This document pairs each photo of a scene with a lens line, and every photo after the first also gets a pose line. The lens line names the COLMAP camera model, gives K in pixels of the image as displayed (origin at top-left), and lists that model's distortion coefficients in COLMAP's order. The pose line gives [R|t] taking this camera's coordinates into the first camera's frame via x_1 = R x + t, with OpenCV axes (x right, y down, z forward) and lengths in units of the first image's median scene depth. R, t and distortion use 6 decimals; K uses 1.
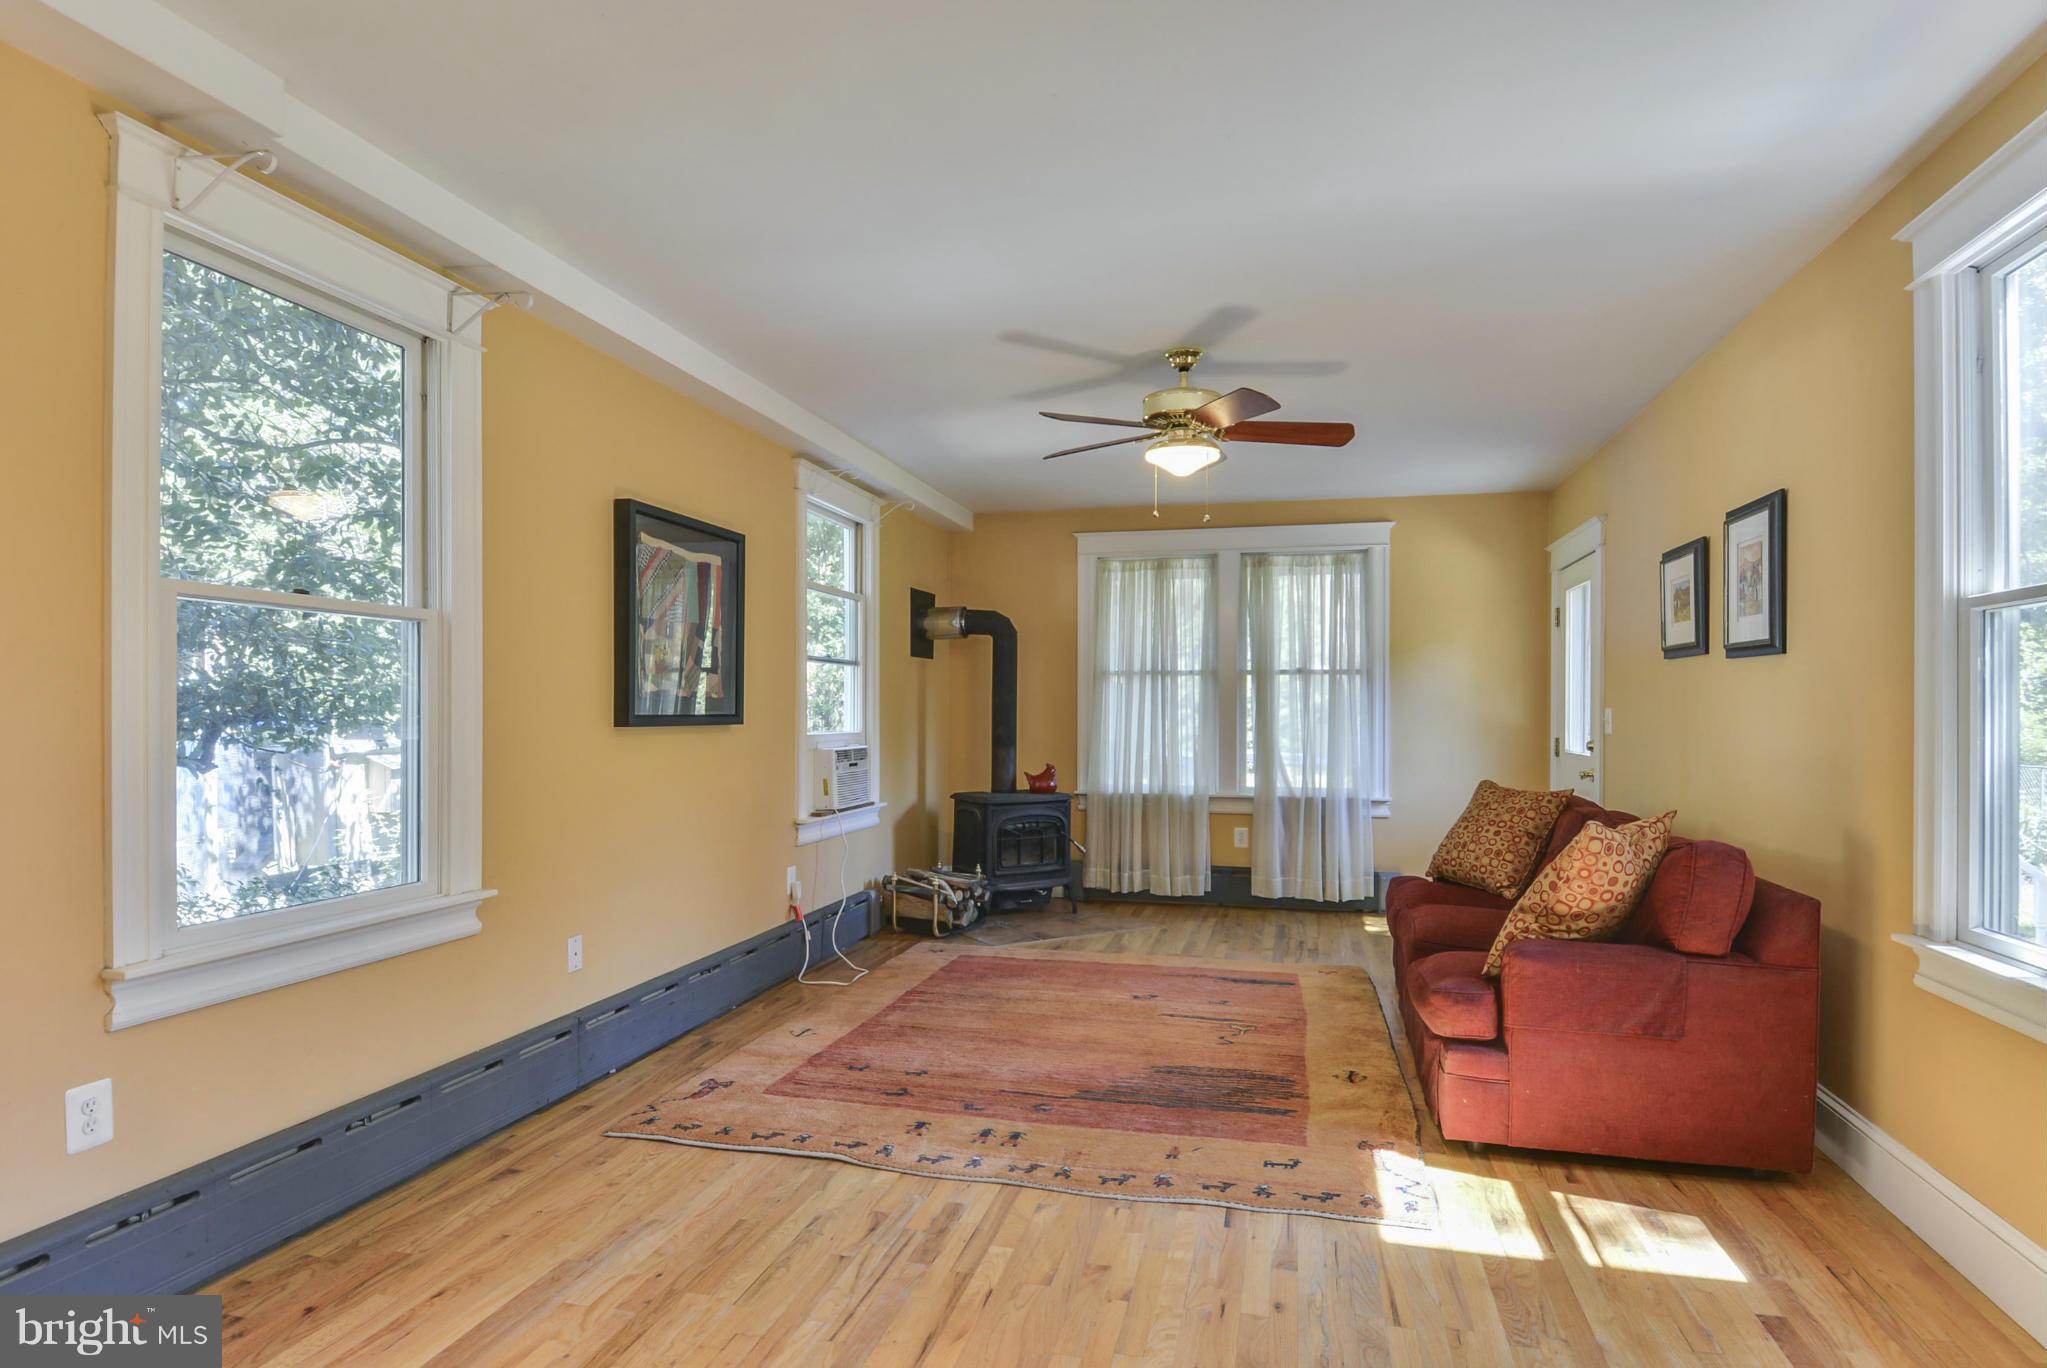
lens RADIAL K [[1113.8, 0, 1028.3], [0, 1113.8, 722.0], [0, 0, 1]] dist [0.032487, -0.038691]
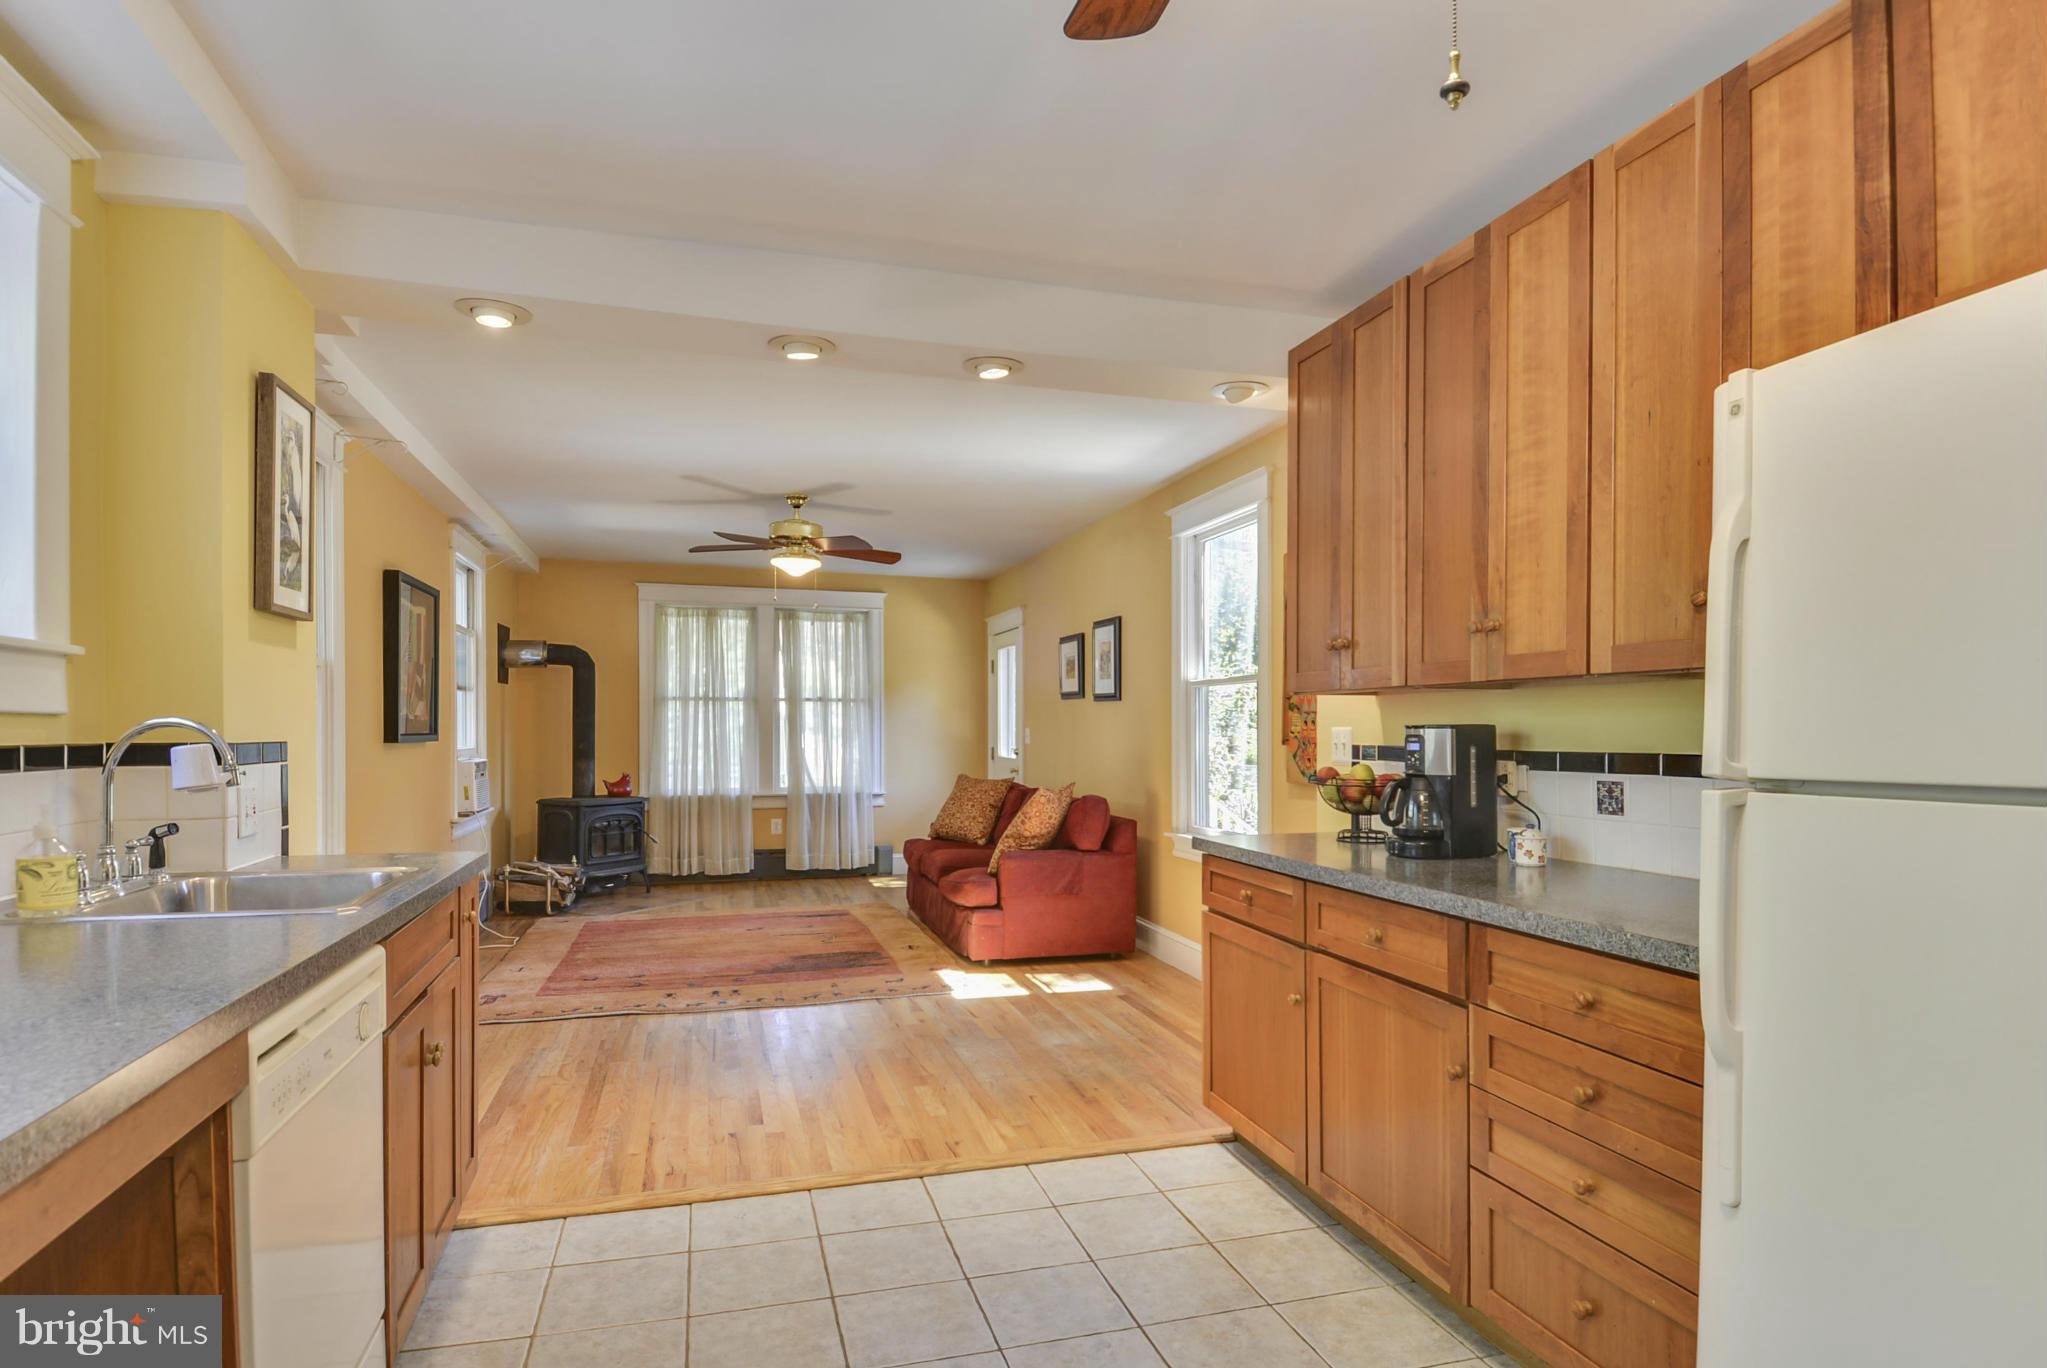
lens RADIAL K [[1113.8, 0, 1078.3], [0, 1113.8, 737.6], [0, 0, 1]] dist [0.032487, -0.038691]
pose [[0.846435, -0.004135, 0.532475, -0.296380], [0.004383, 0.999990, 0.000798, 0.000386], [-0.532473, 0.001659, 0.846445, -0.423081]]
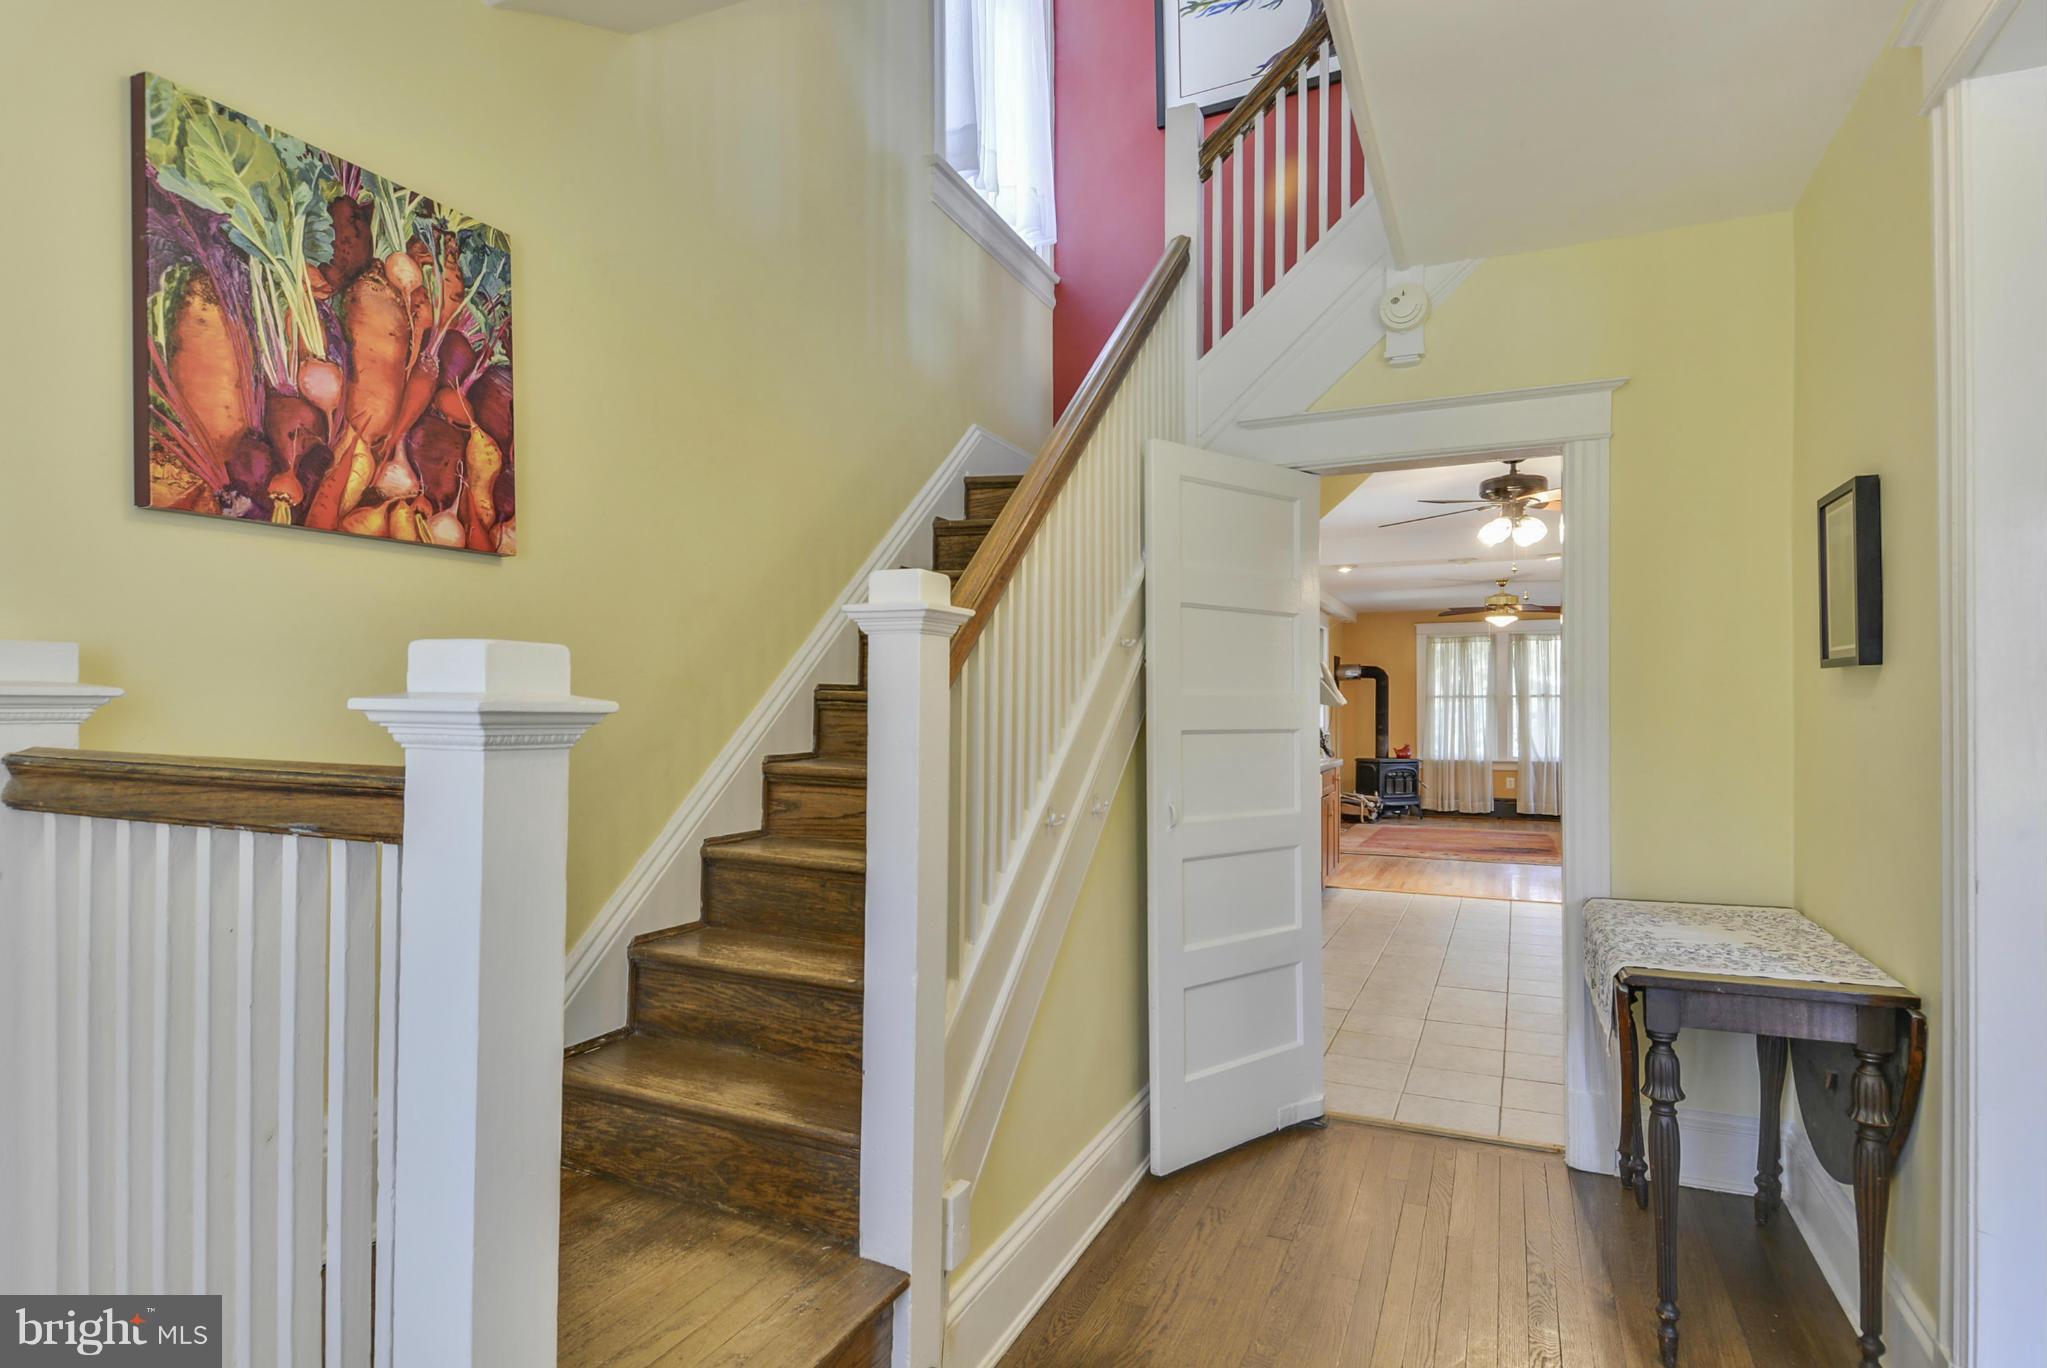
lens RADIAL K [[1075.2, 0, 988.9], [0, 1075.2, 701.9], [0, 0, 1]] dist [-0.001504, -0.000468]
pose [[0.977360, -0.002080, -0.211574, -0.418717], [-0.001871, 0.999828, -0.018469, 0.000248], [0.211576, 0.018447, 0.977187, -1.414976]]
